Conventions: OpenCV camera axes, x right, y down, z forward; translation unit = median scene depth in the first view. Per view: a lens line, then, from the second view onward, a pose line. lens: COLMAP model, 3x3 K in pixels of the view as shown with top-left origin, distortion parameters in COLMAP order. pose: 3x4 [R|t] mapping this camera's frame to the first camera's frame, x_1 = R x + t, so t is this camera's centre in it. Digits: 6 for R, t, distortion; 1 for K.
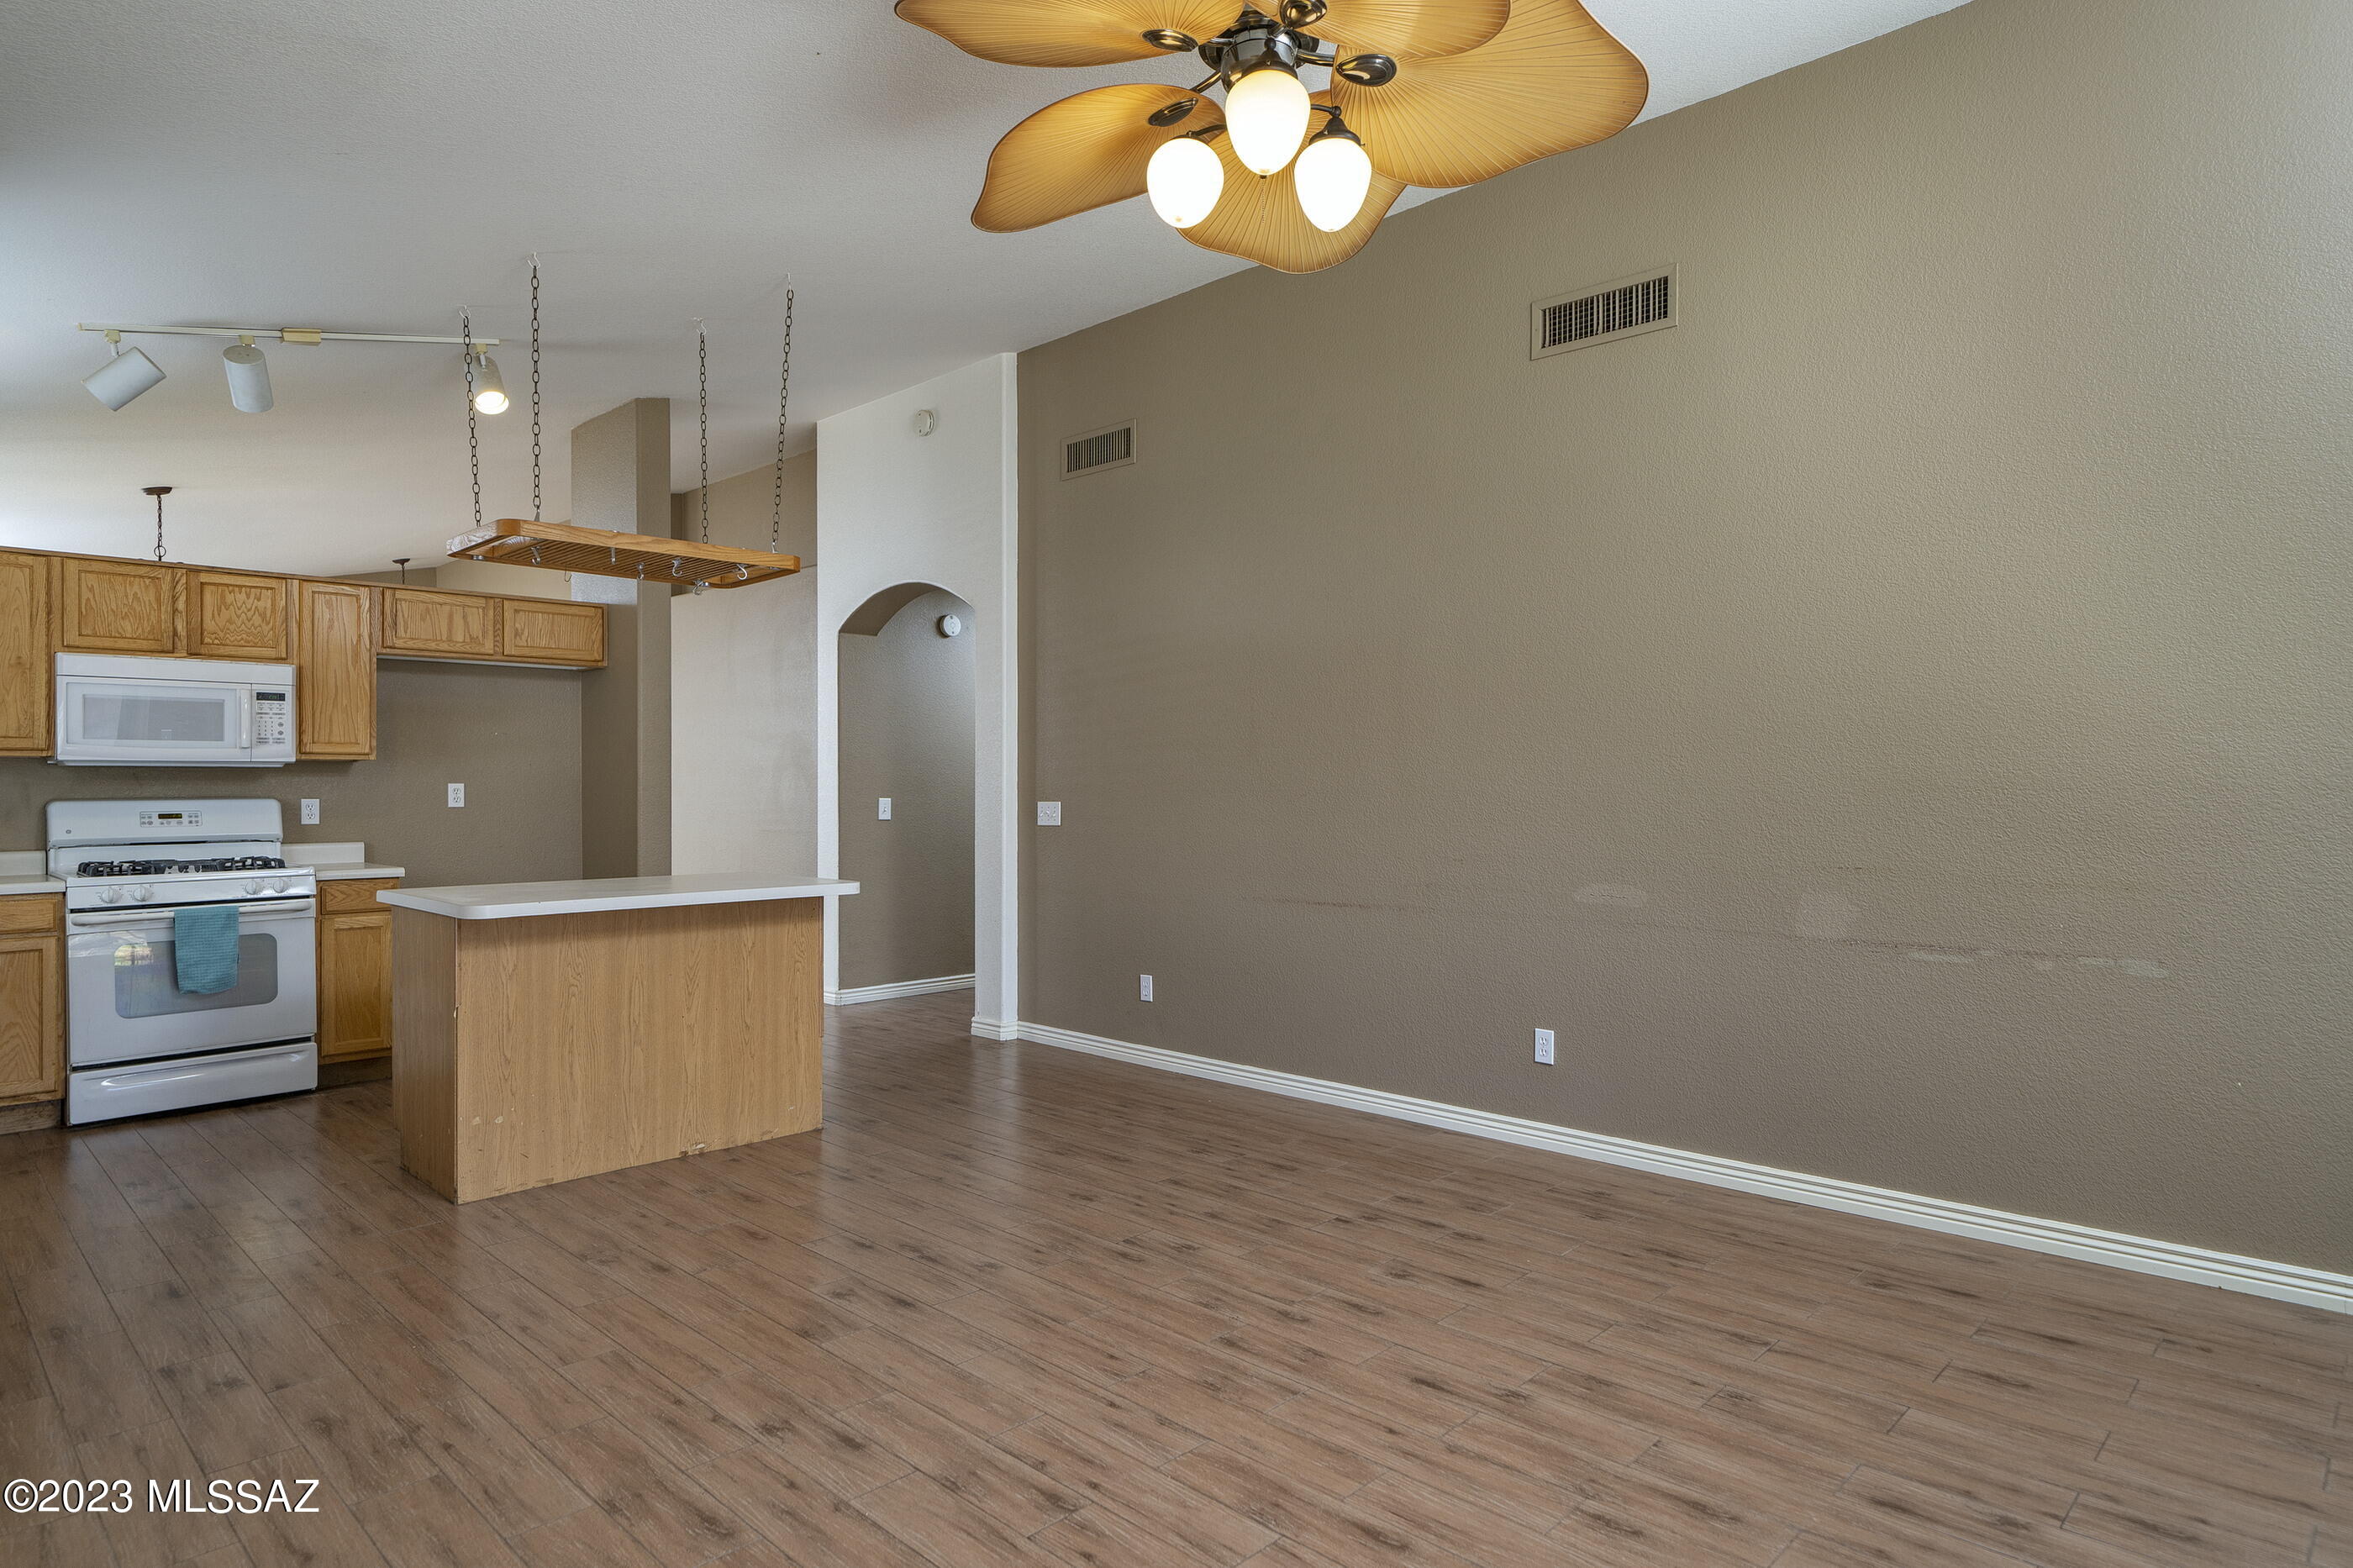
lens RADIAL K [[1324.2, 0, 1176.5], [0, 1324.2, 784.0], [0, 0, 1]] dist [-0.036327, -0.000009]
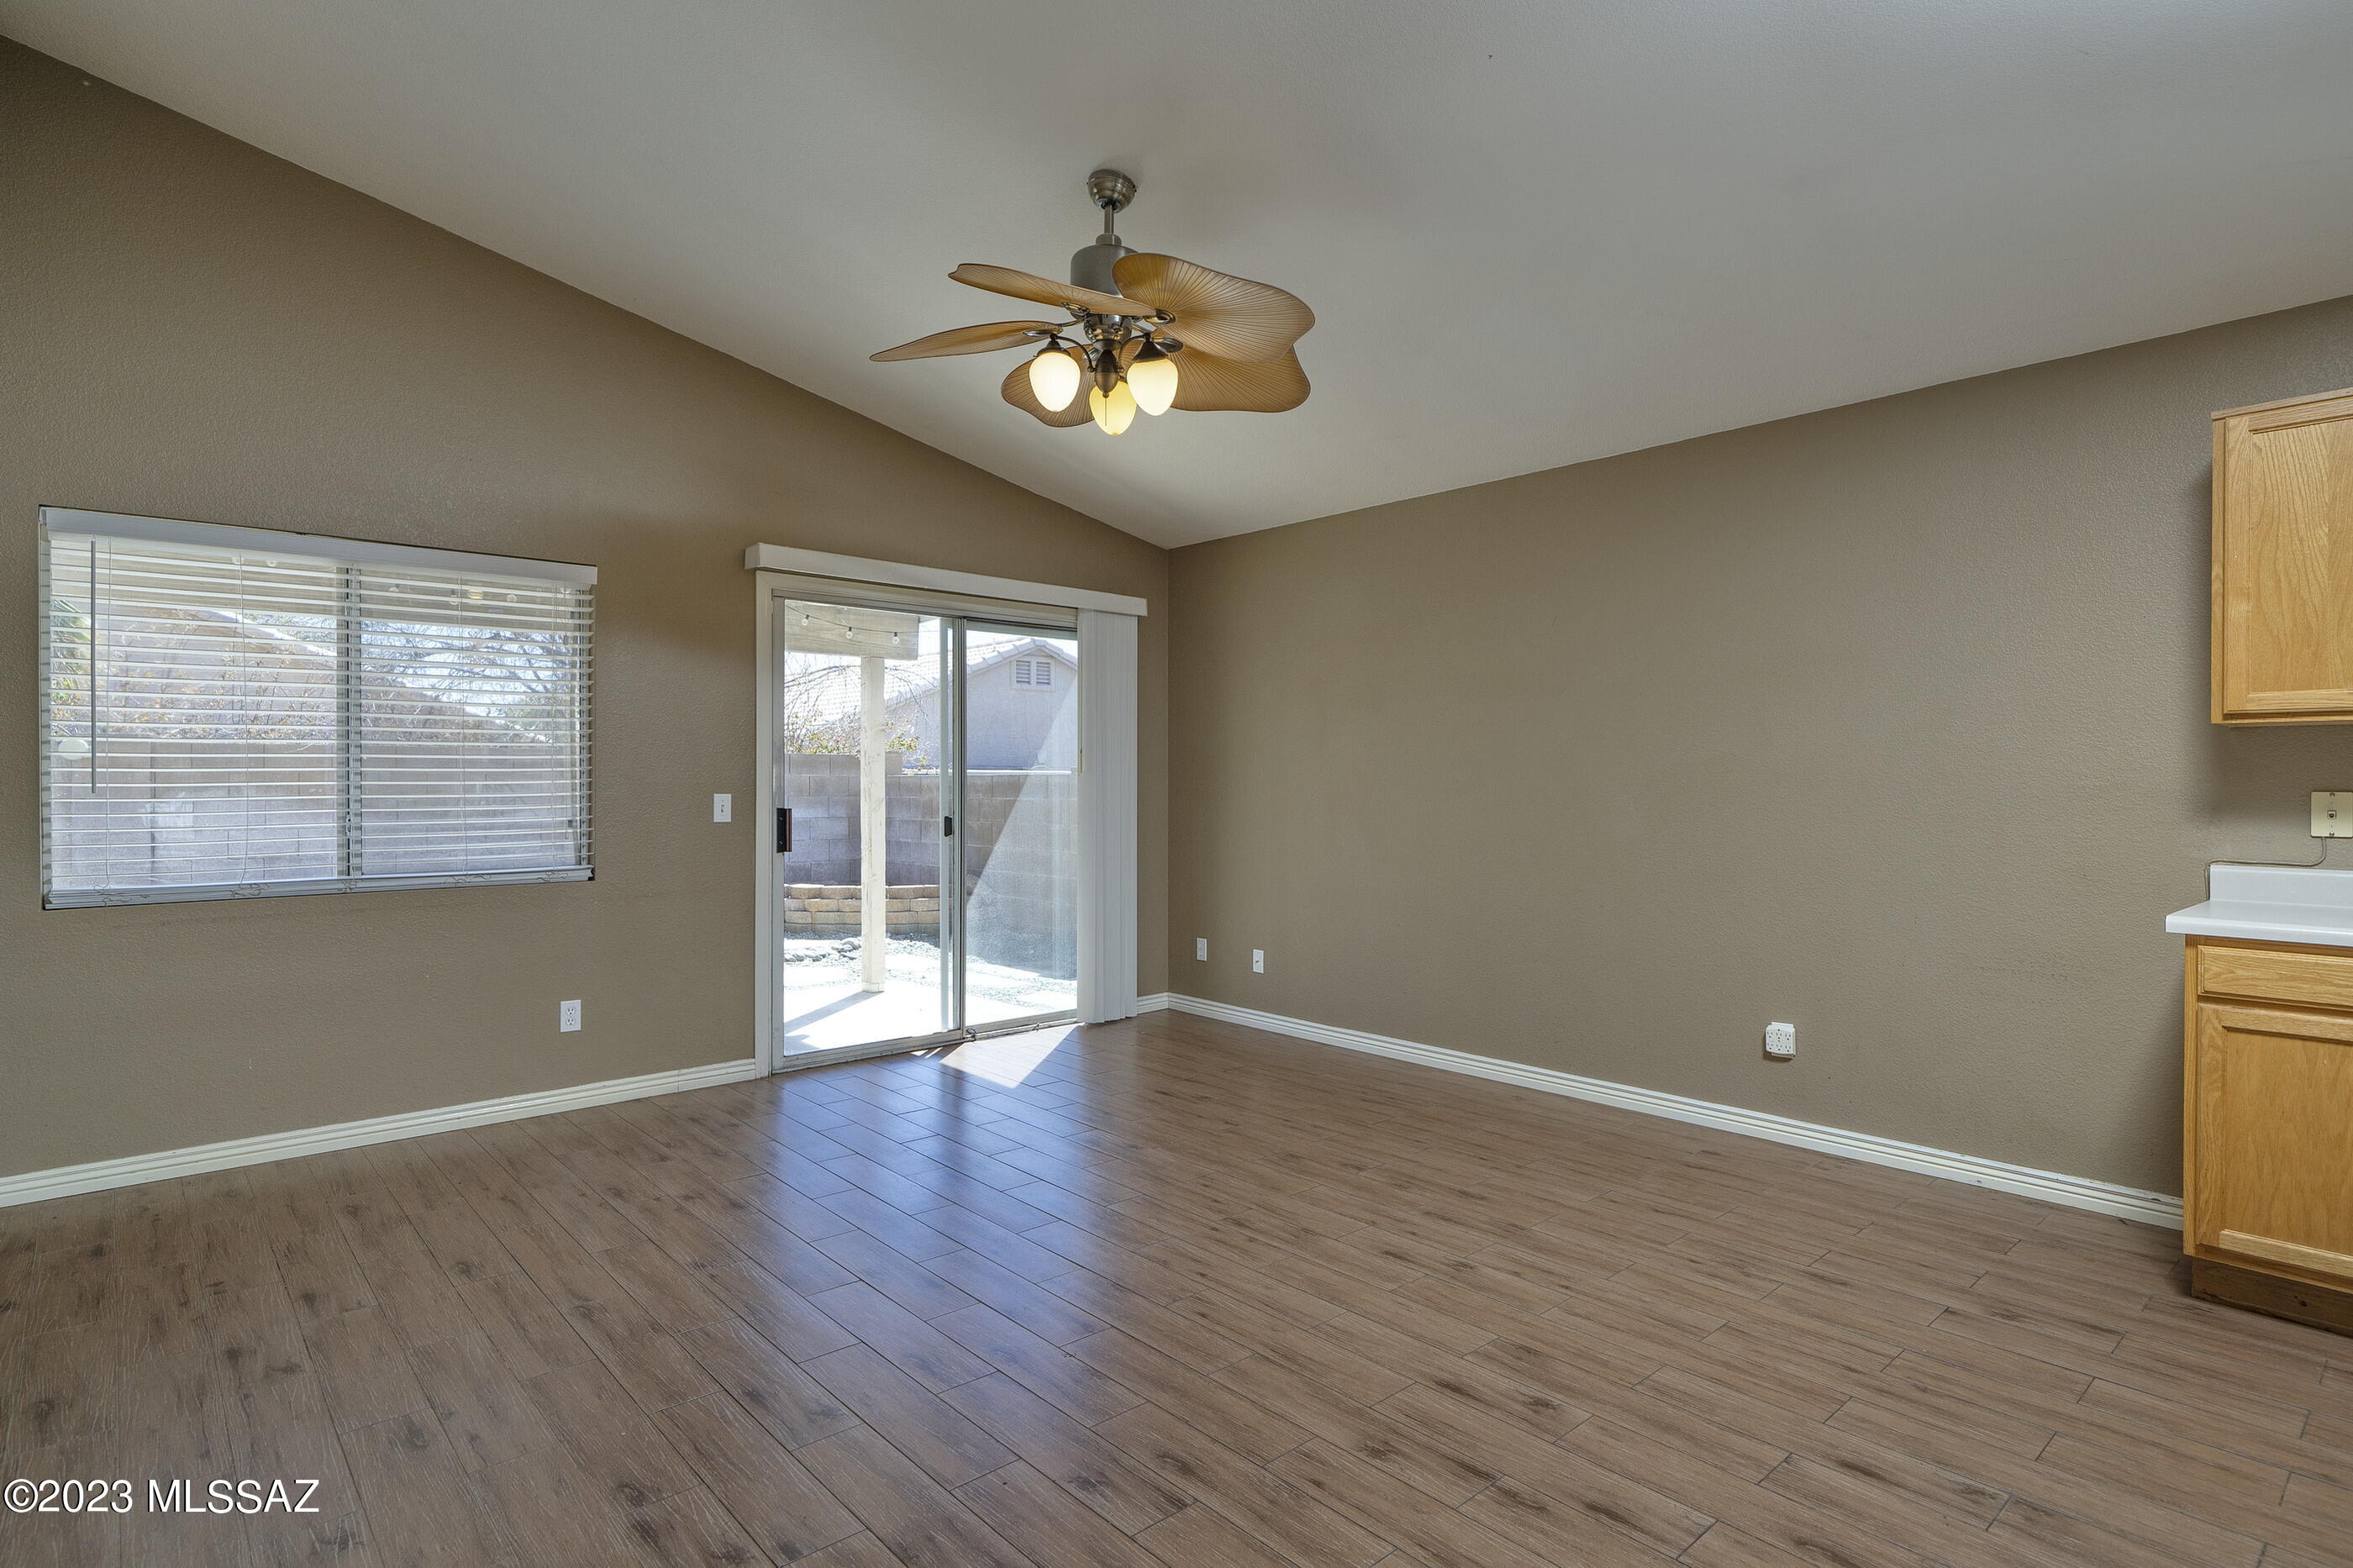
lens RADIAL K [[1175.5, 0, 1162.1], [0, 1175.5, 780.8], [0, 0, 1]] dist [-0.003661, -0.000522]
pose [[-0.996721, 0.001026, 0.080912, -0.079419], [0.000760, 0.999994, -0.003329, 0.009428], [-0.080915, -0.003257, -0.996716, 1.663081]]
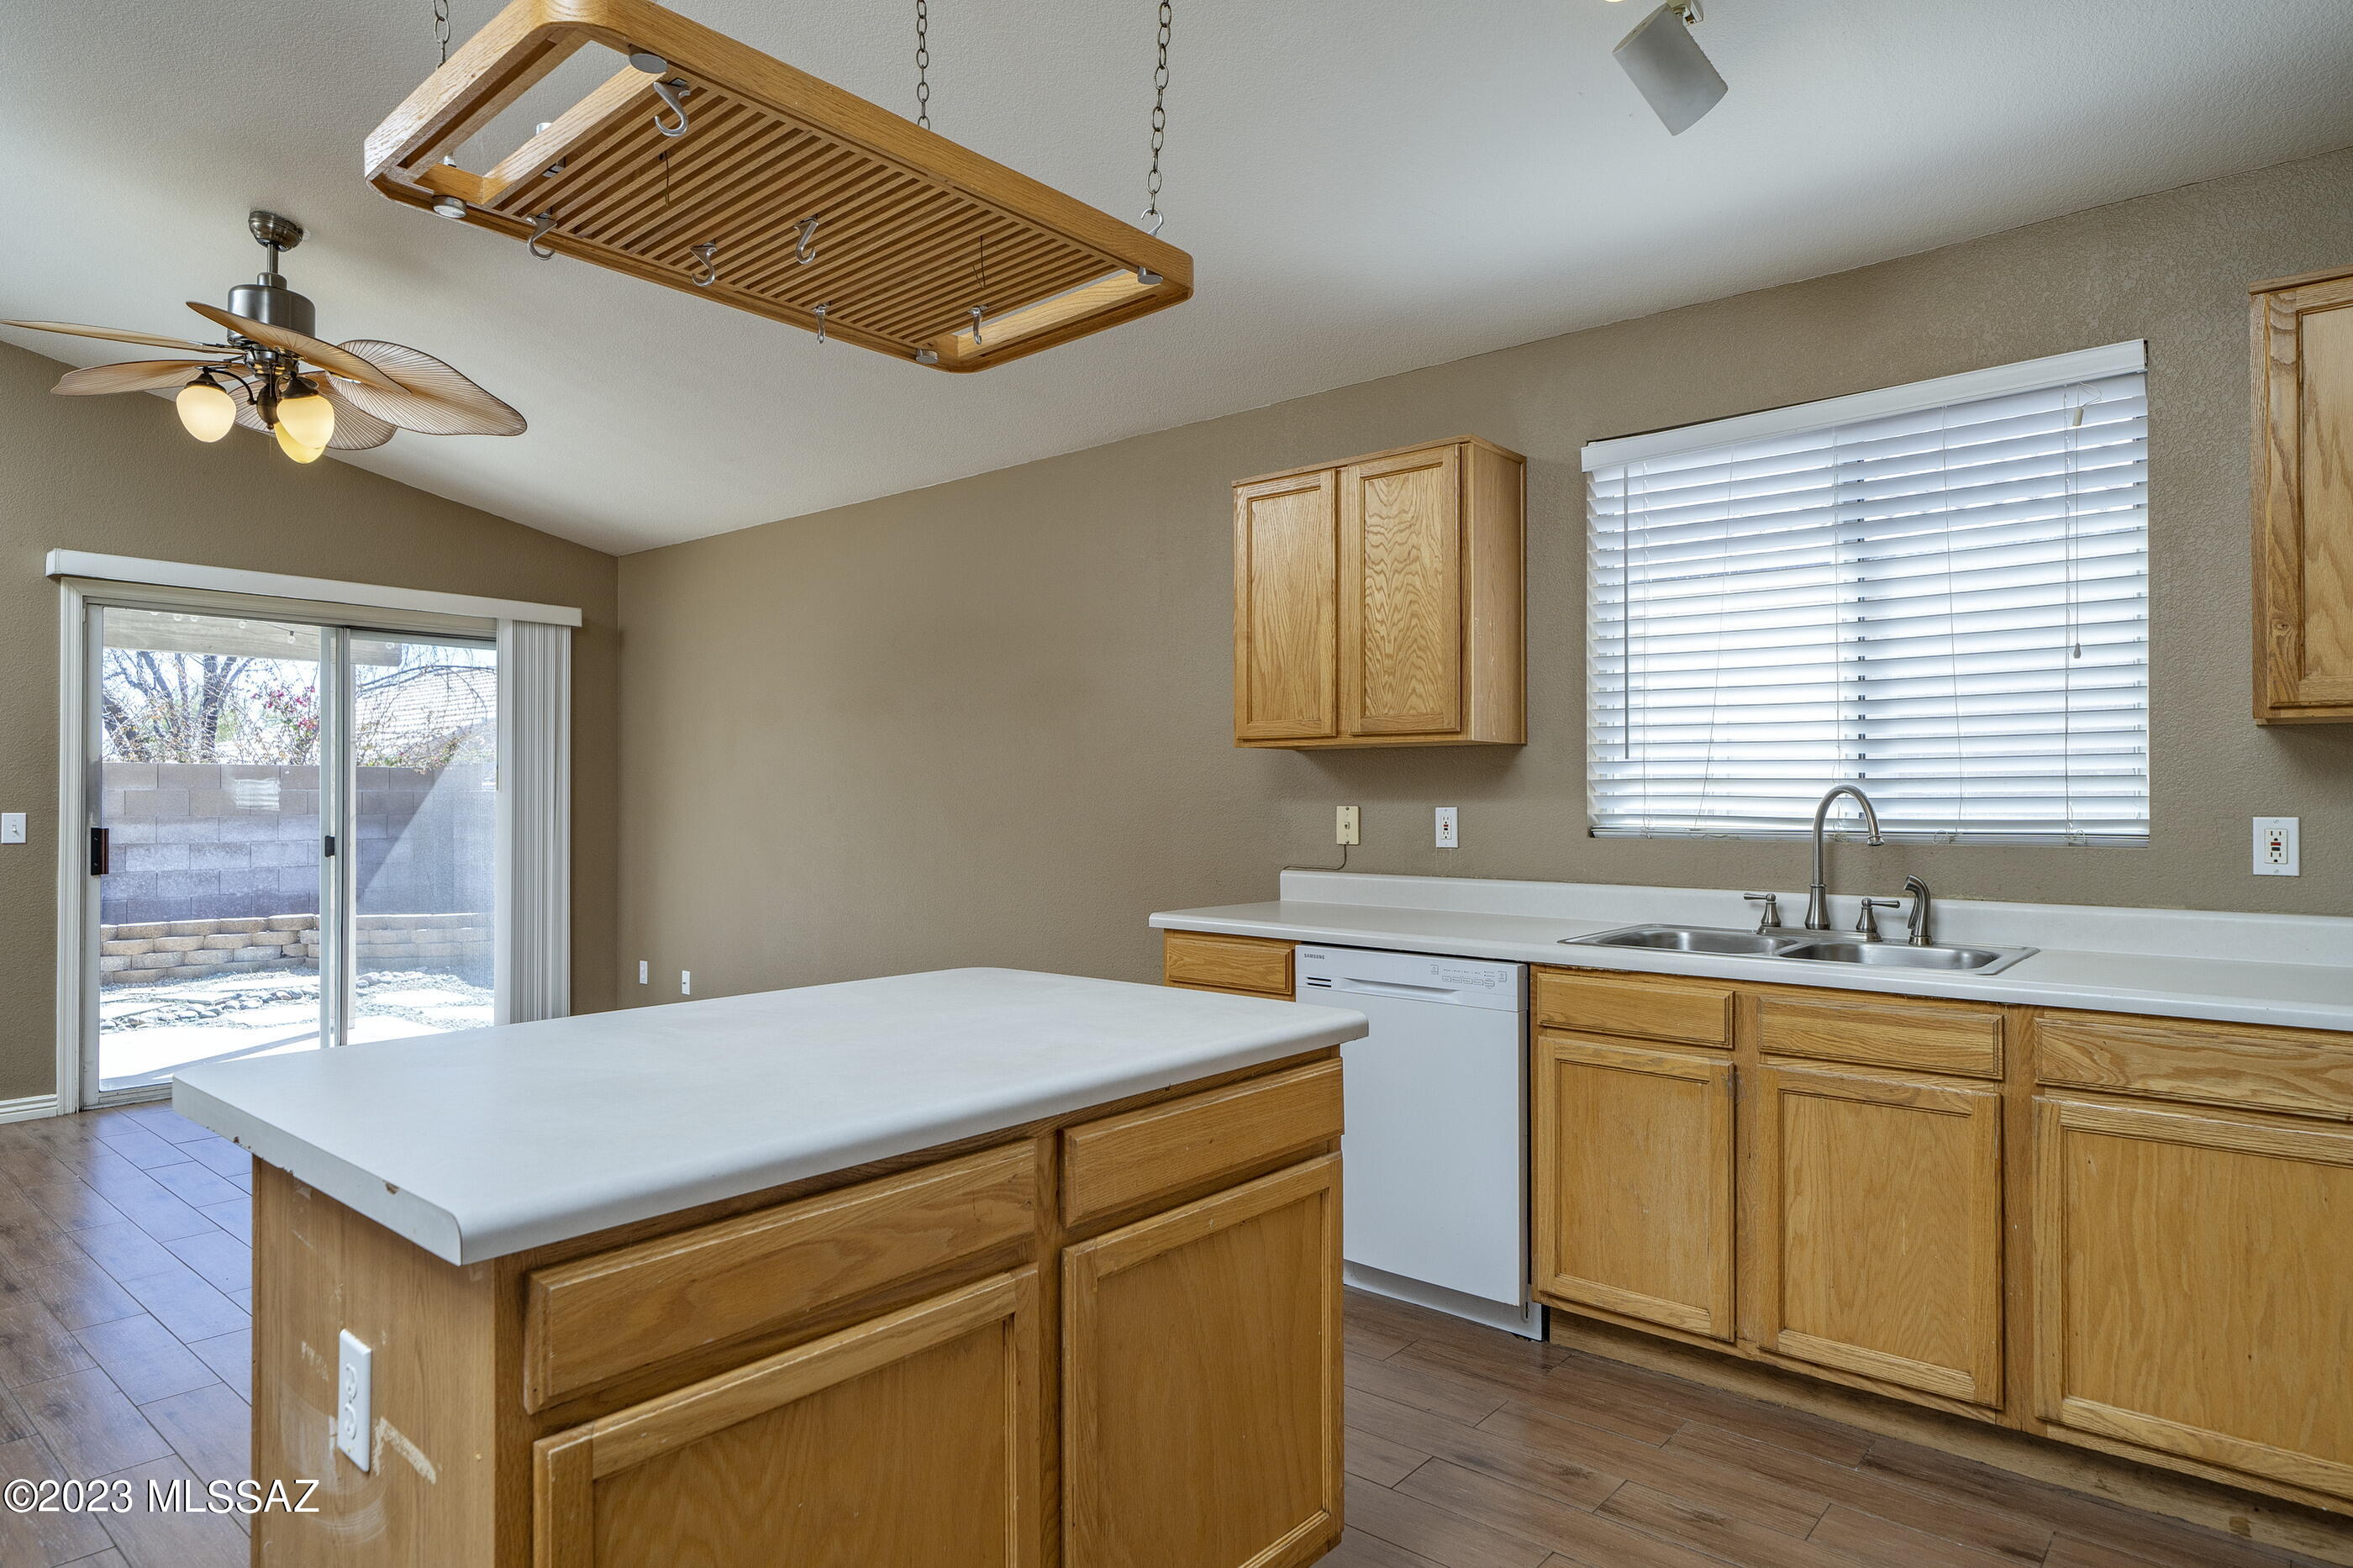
lens RADIAL K [[1347.7, 0, 1179.1], [0, 1347.7, 791.5], [0, 0, 1]] dist [-0.000499, 0.000557]
pose [[-0.998195, 0.002024, -0.060023, -0.725806], [0.002464, 0.999971, -0.007258, 0.010874], [0.060007, -0.007393, -0.998171, 1.925057]]
